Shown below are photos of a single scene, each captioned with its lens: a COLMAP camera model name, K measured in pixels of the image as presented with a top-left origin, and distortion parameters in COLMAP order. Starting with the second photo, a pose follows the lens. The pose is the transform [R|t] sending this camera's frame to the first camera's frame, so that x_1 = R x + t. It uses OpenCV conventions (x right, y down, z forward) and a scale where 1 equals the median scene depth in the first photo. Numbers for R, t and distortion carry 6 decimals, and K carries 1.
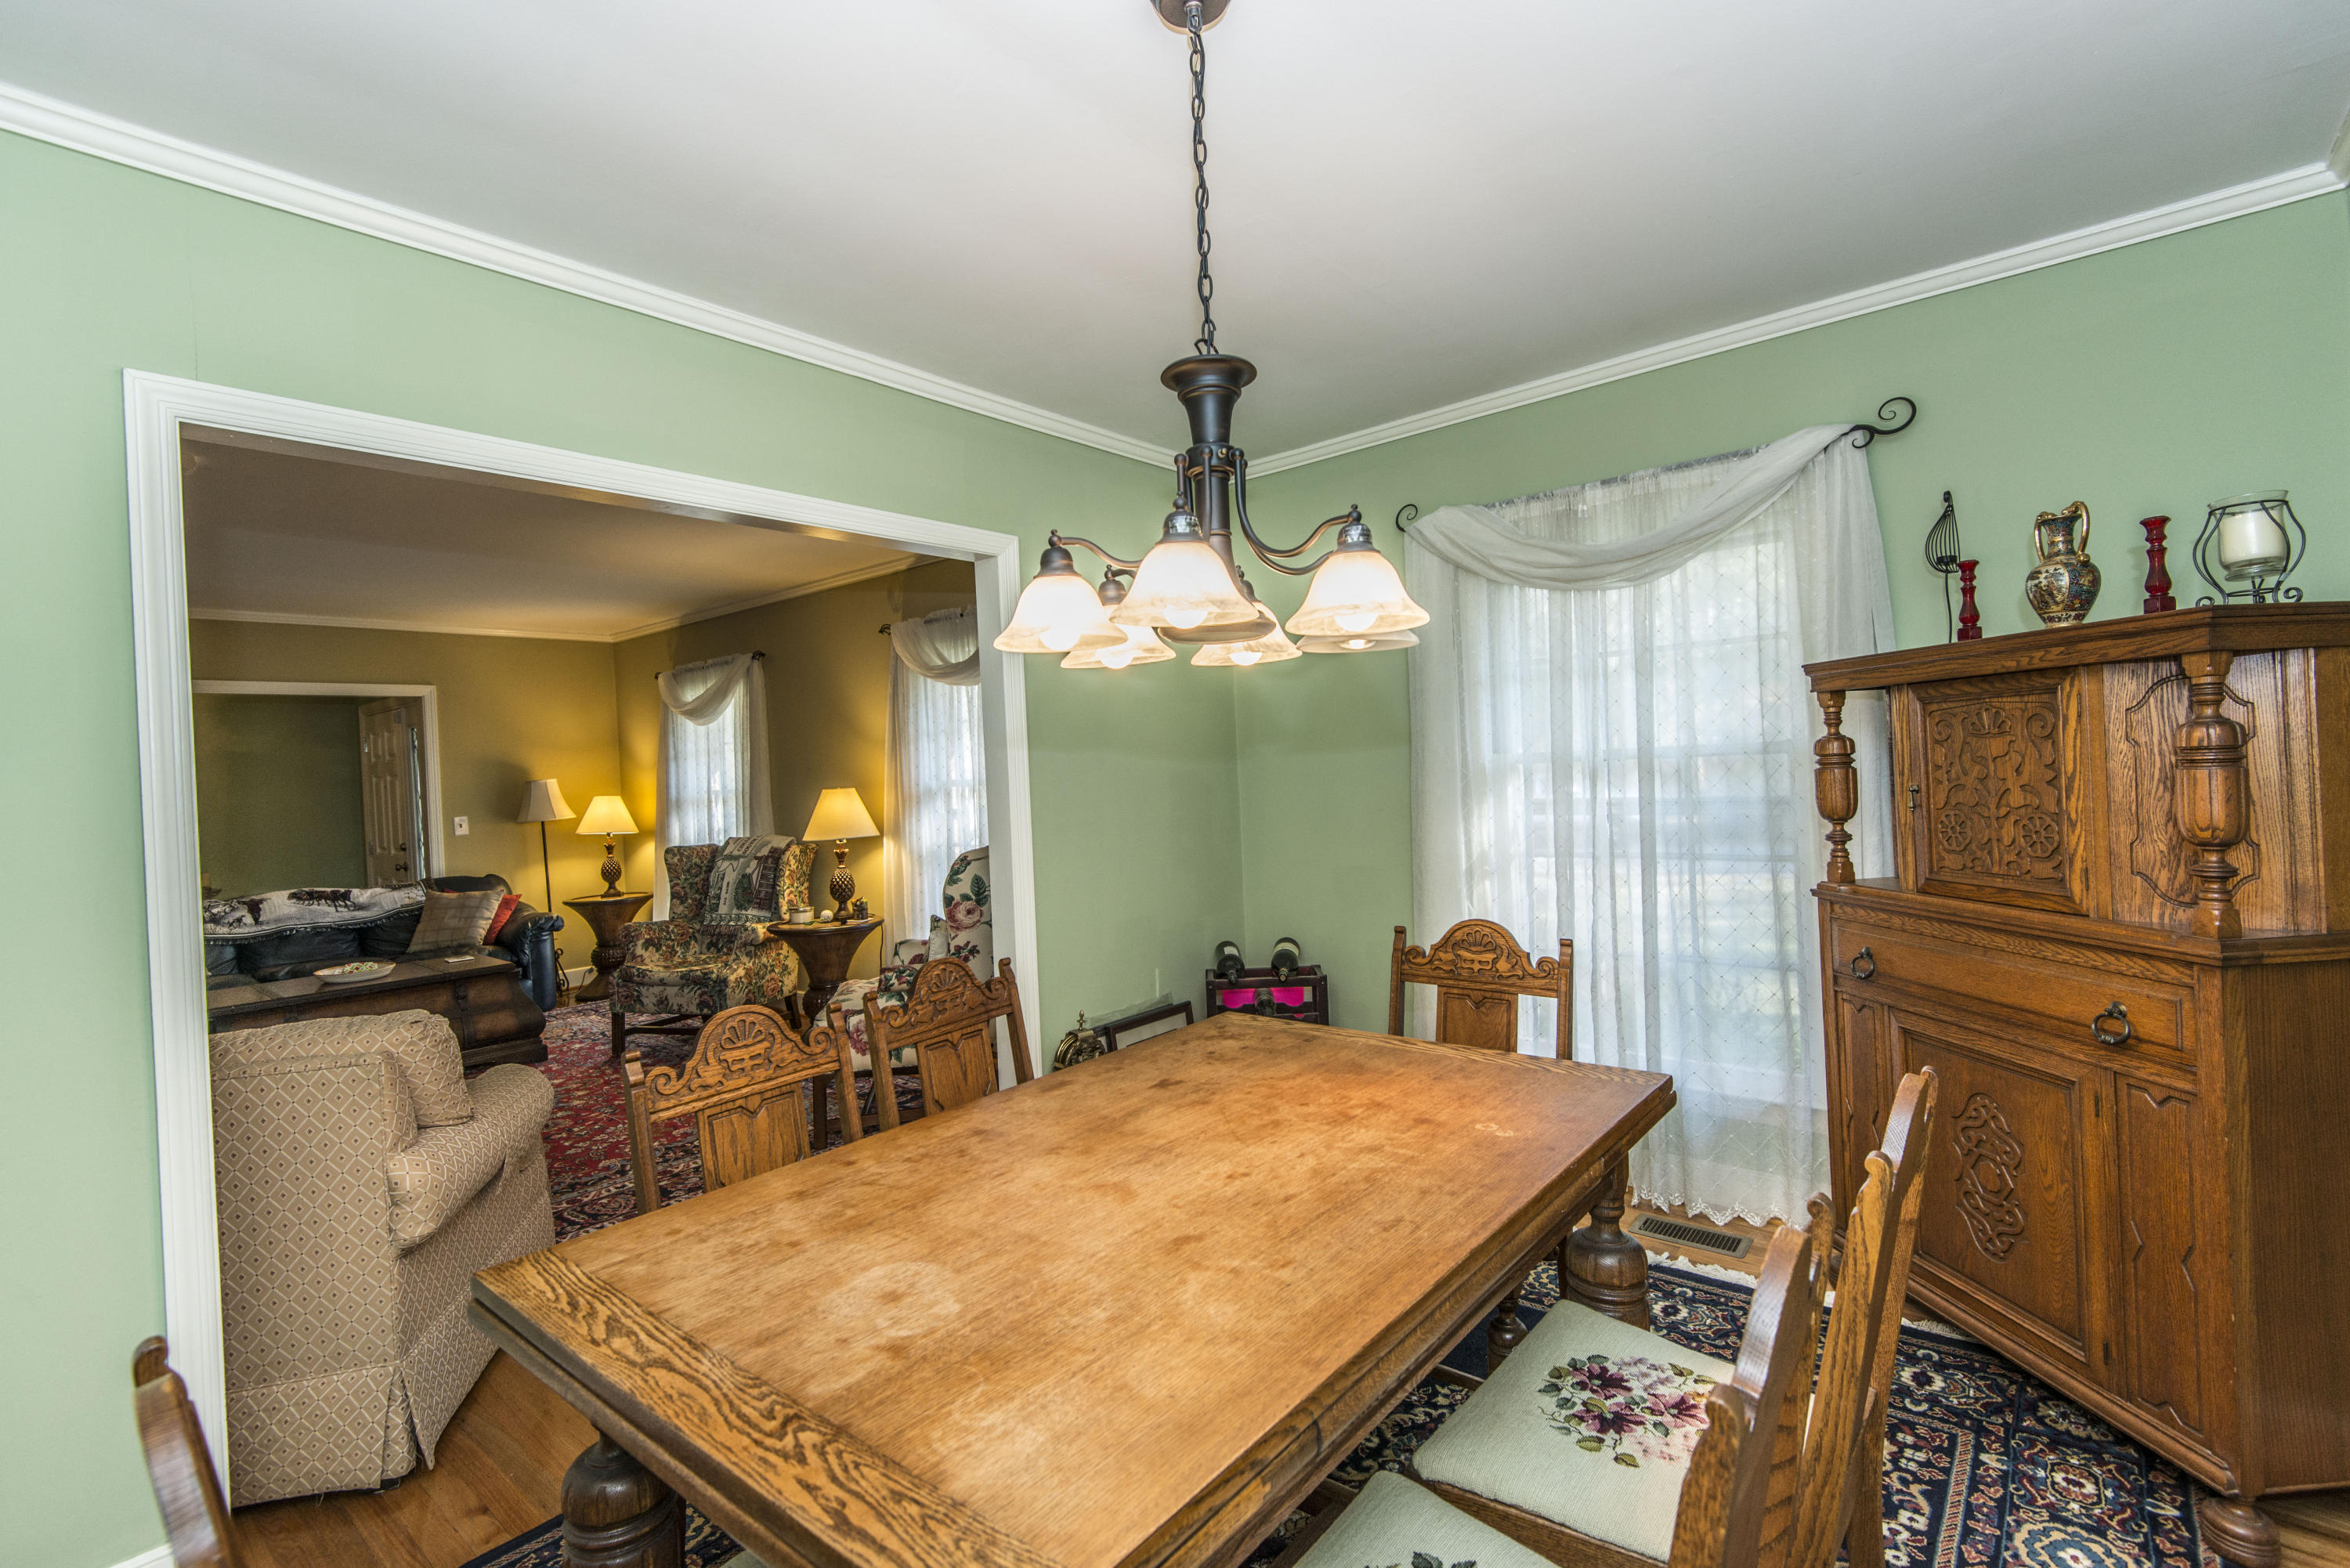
lens RADIAL K [[1053.2, 0, 1180.1], [0, 1053.2, 774.5], [0, 0, 1]] dist [0.039125, -0.028767]
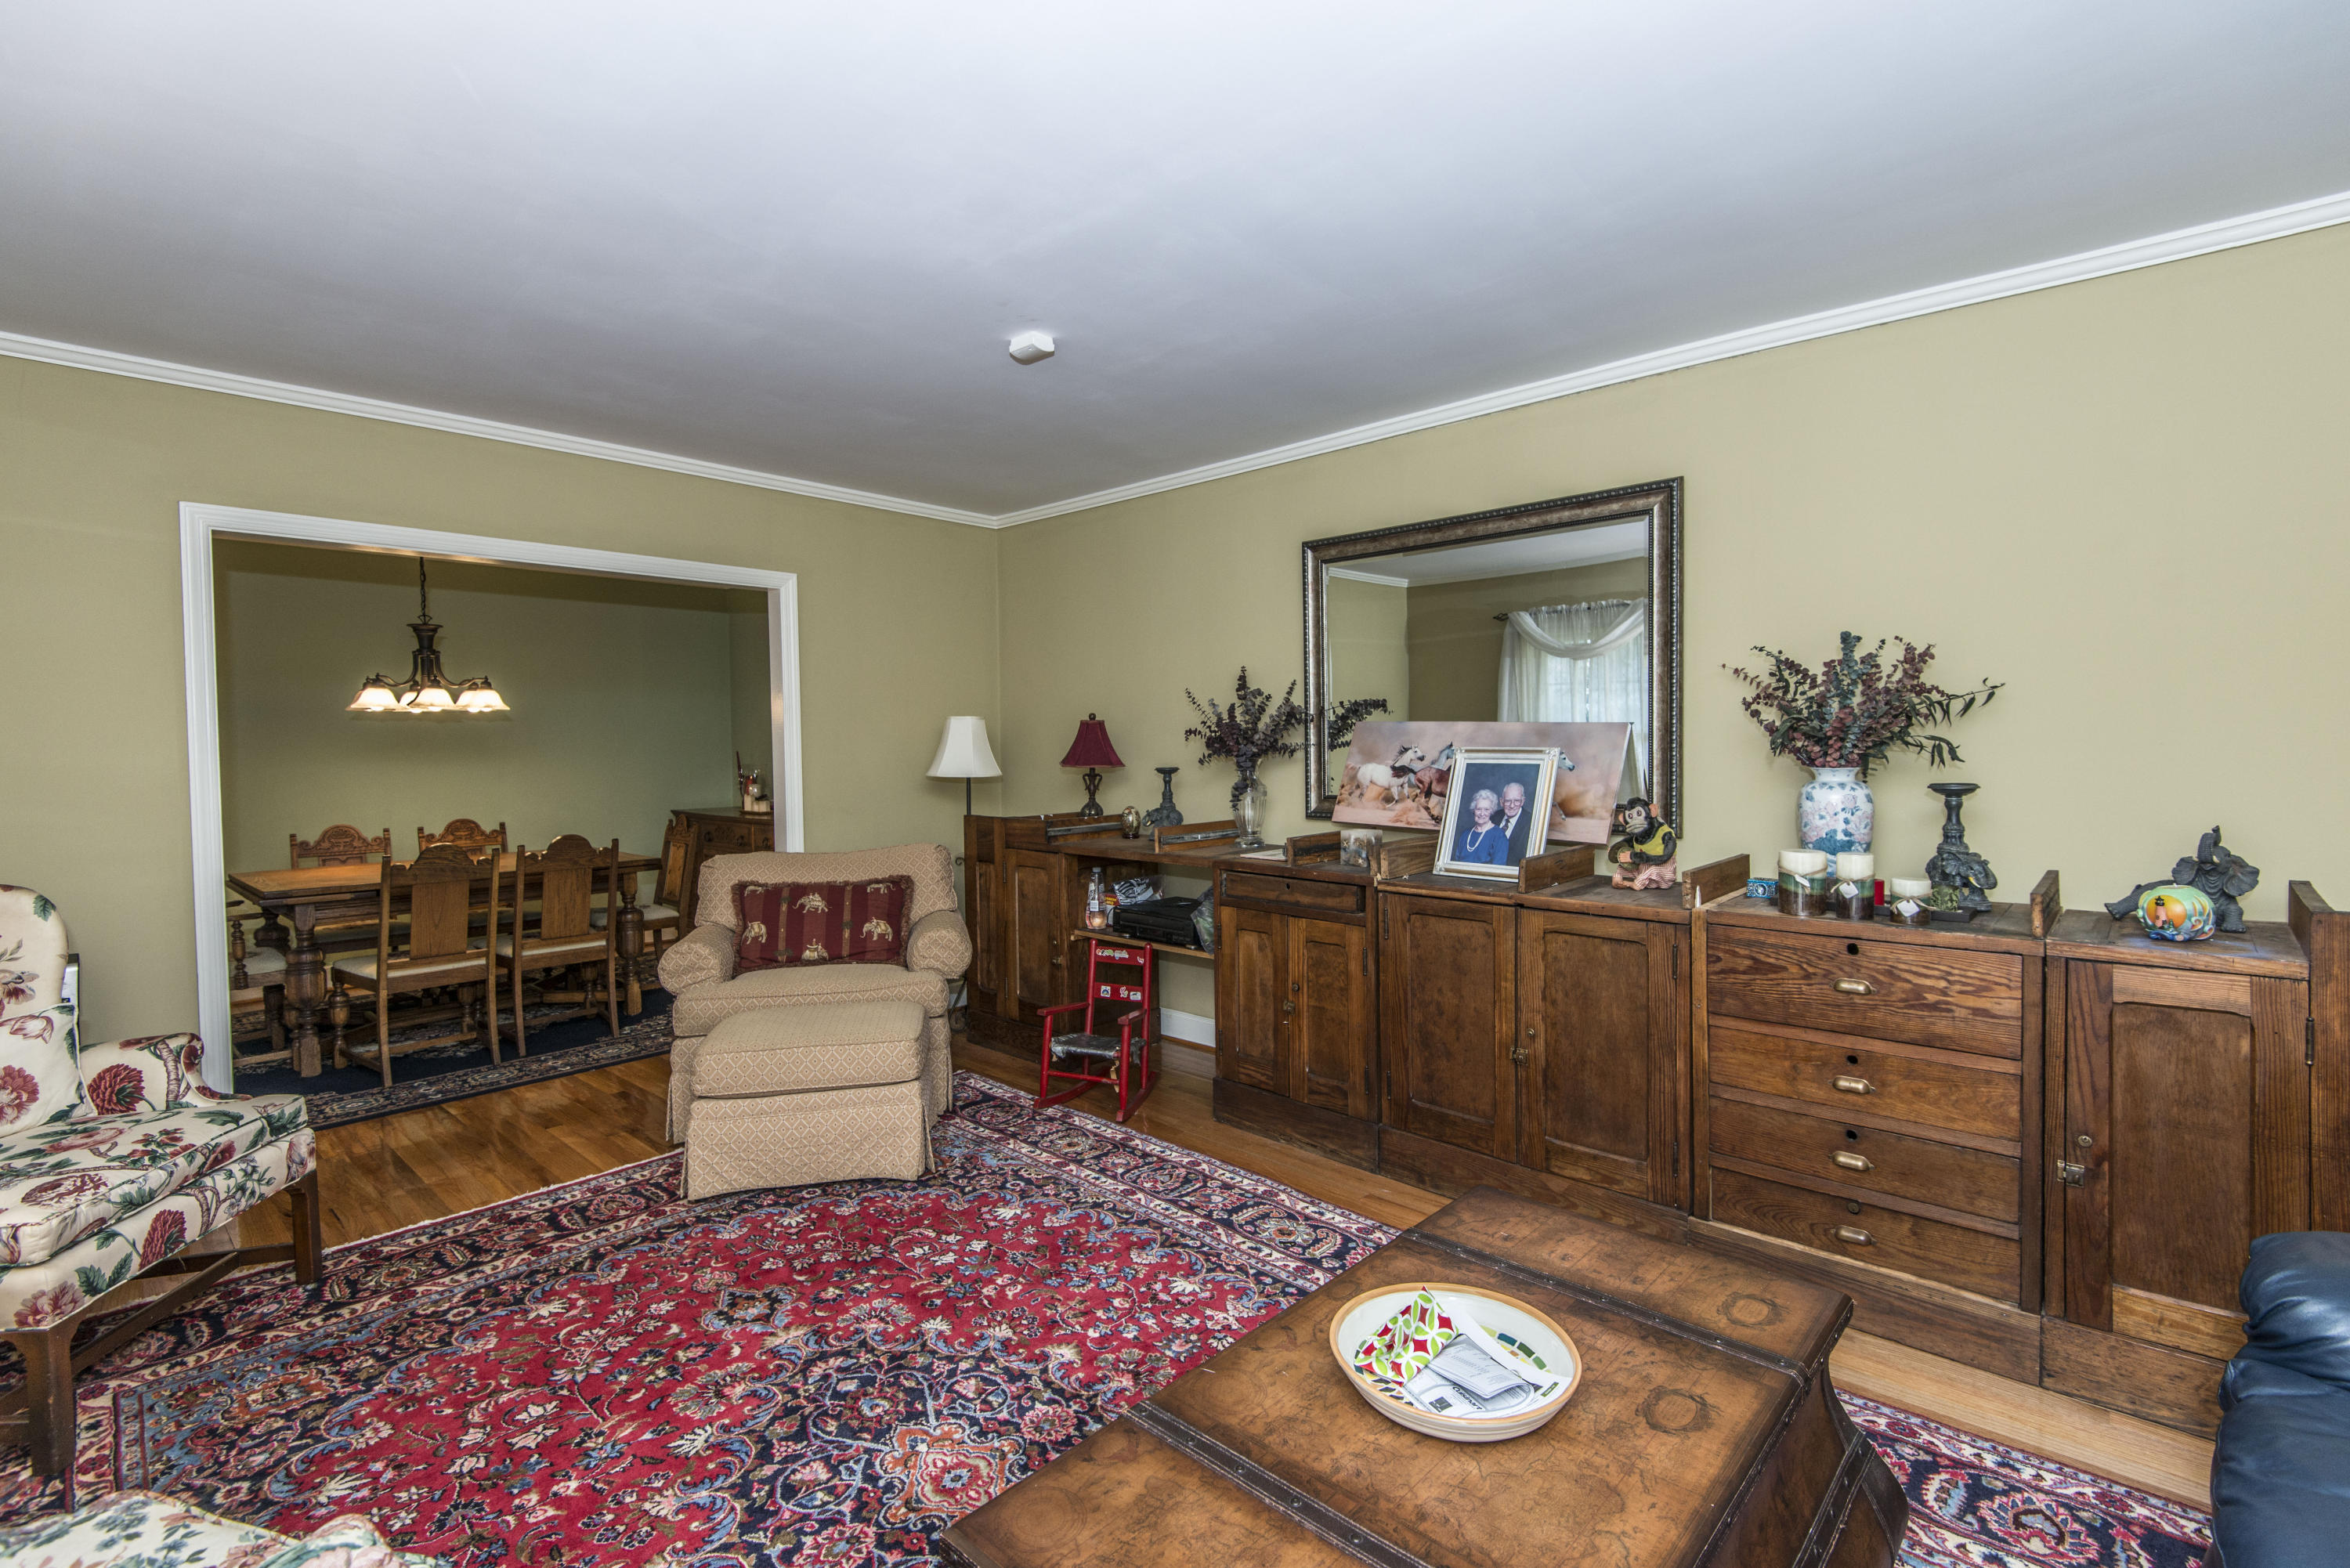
lens RADIAL K [[1053.2, 0, 1180.1], [0, 1053.2, 774.5], [0, 0, 1]] dist [0.039125, -0.028767]
pose [[-0.997589, 0.052375, 0.045539, -0.627114], [0.053914, 0.997992, 0.033249, 0.023290], [-0.043706, 0.035624, -0.998409, 1.094227]]
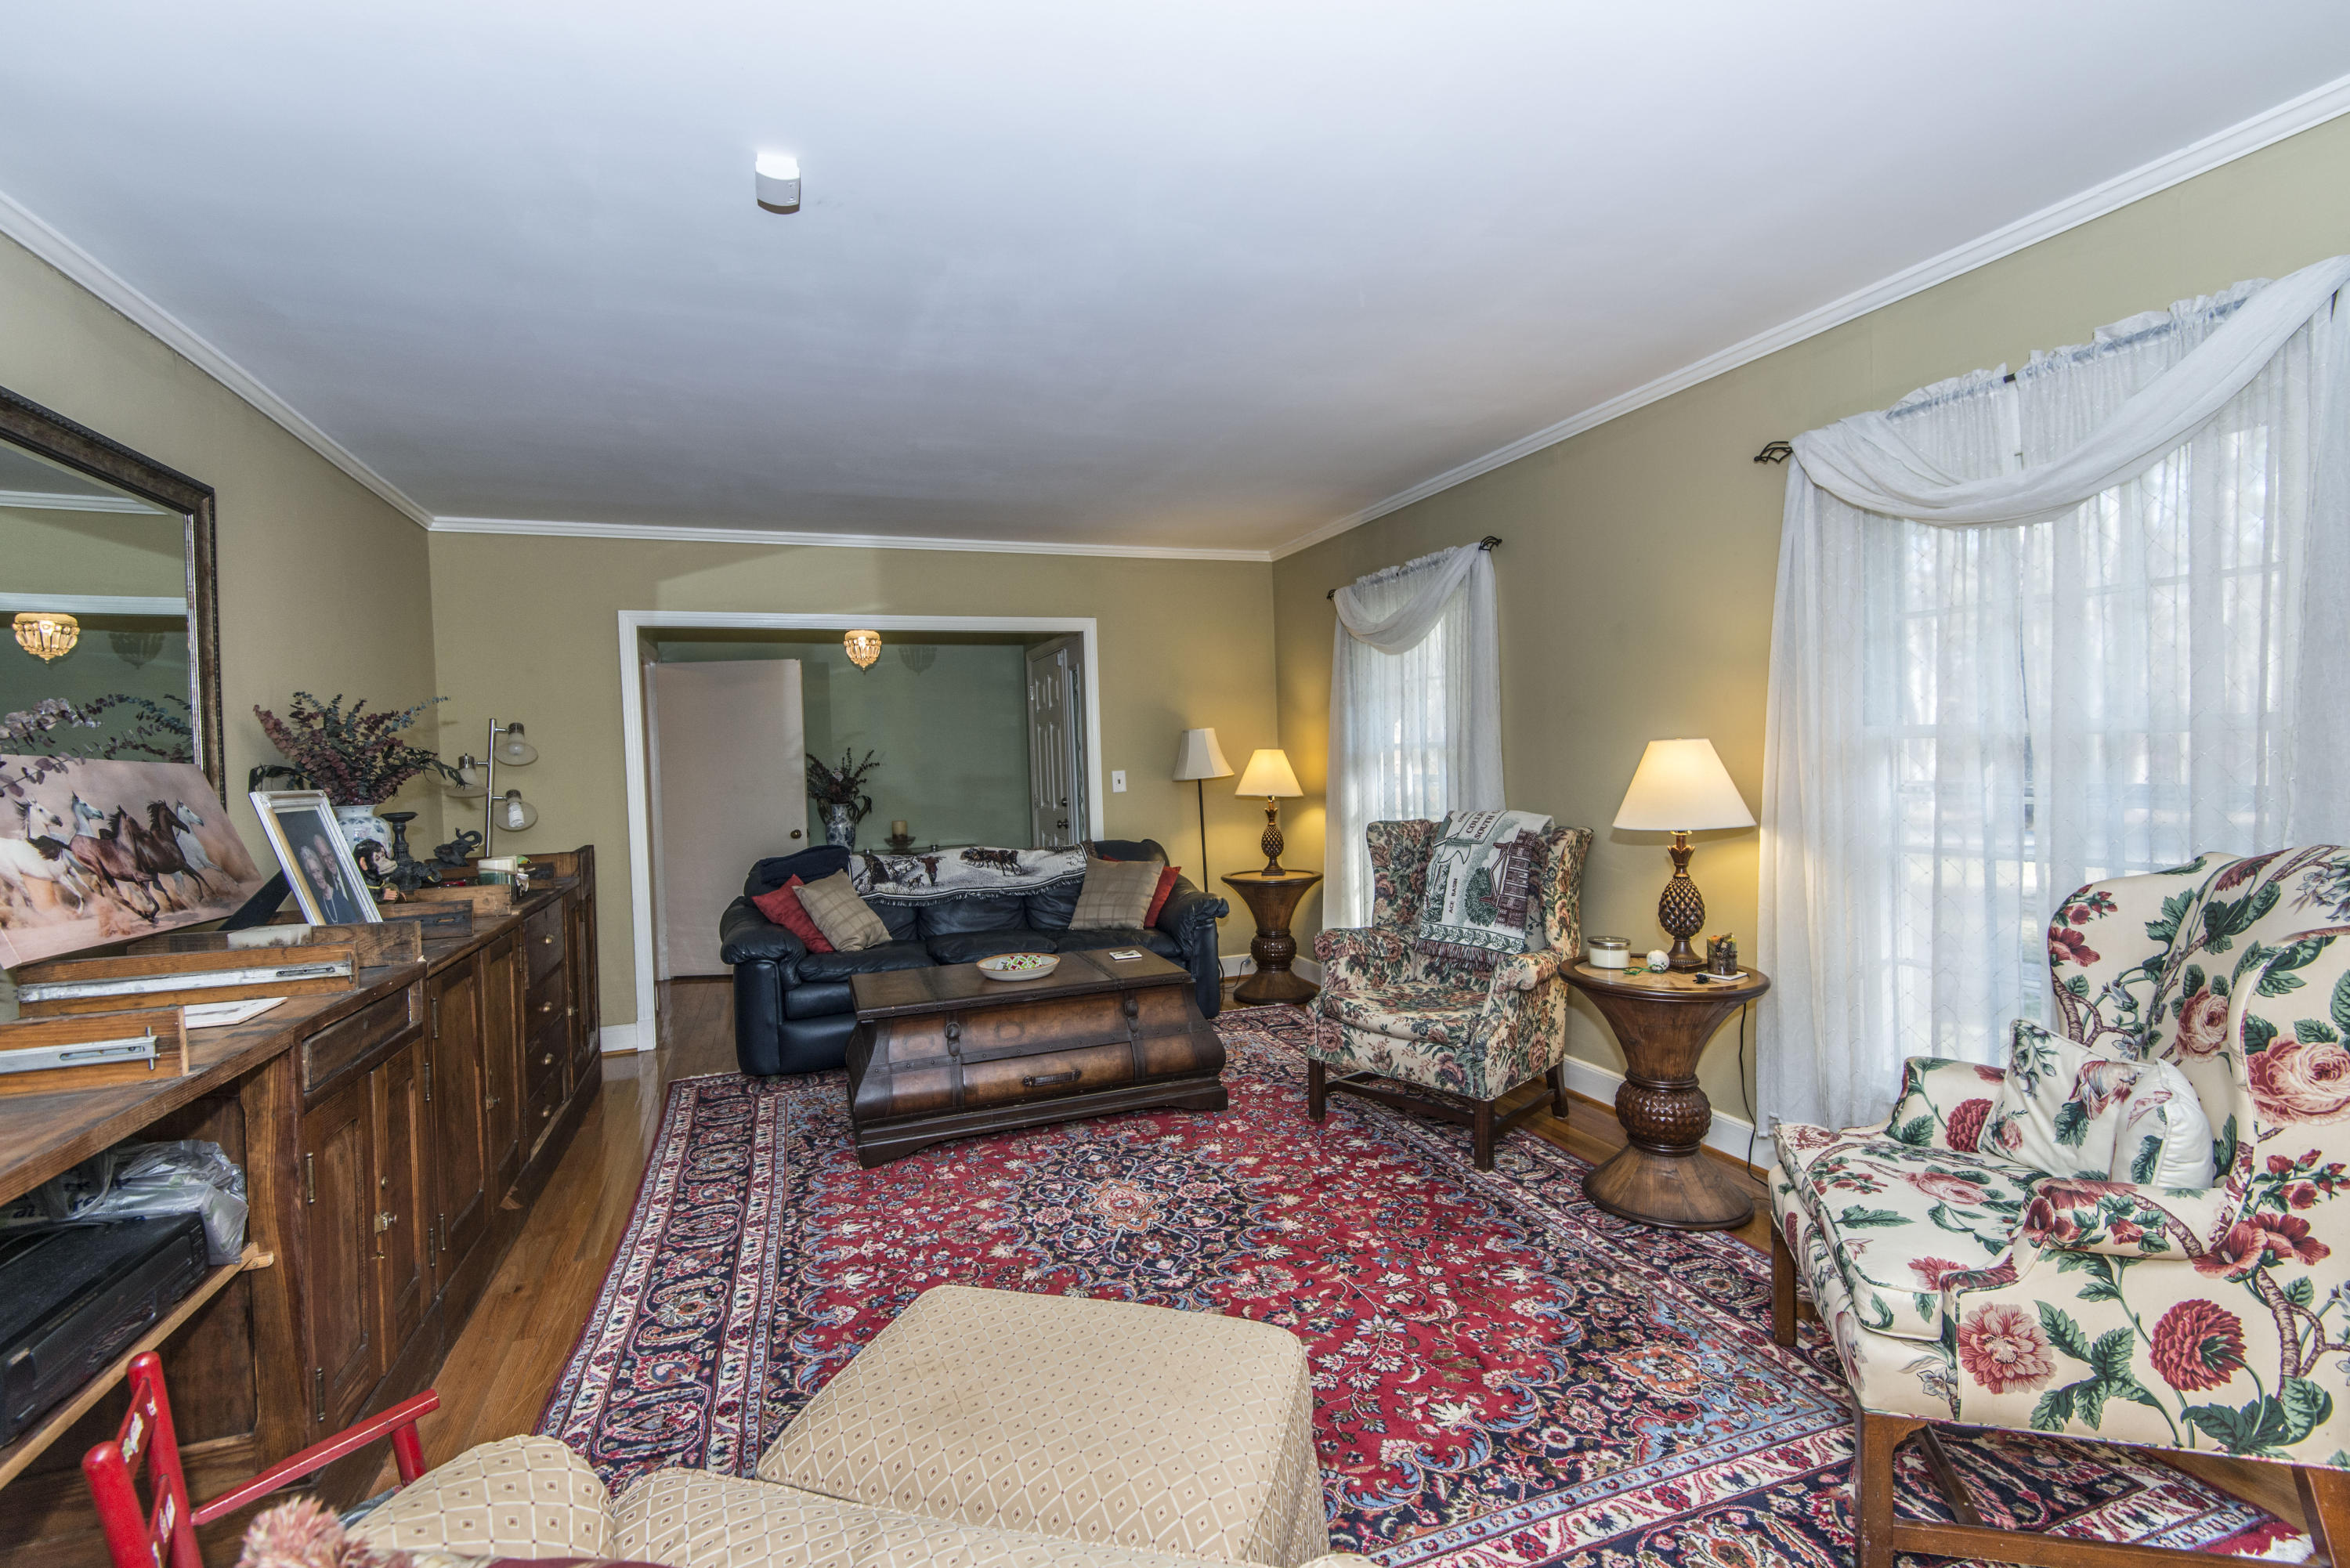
lens RADIAL K [[1053.2, 0, 1180.1], [0, 1053.2, 774.5], [0, 0, 1]] dist [0.039125, -0.028767]
pose [[0.870673, 0.026038, -0.491173, -0.251432], [-0.007975, 0.999214, 0.038834, 0.010836], [0.491798, -0.029894, 0.870196, 0.333667]]
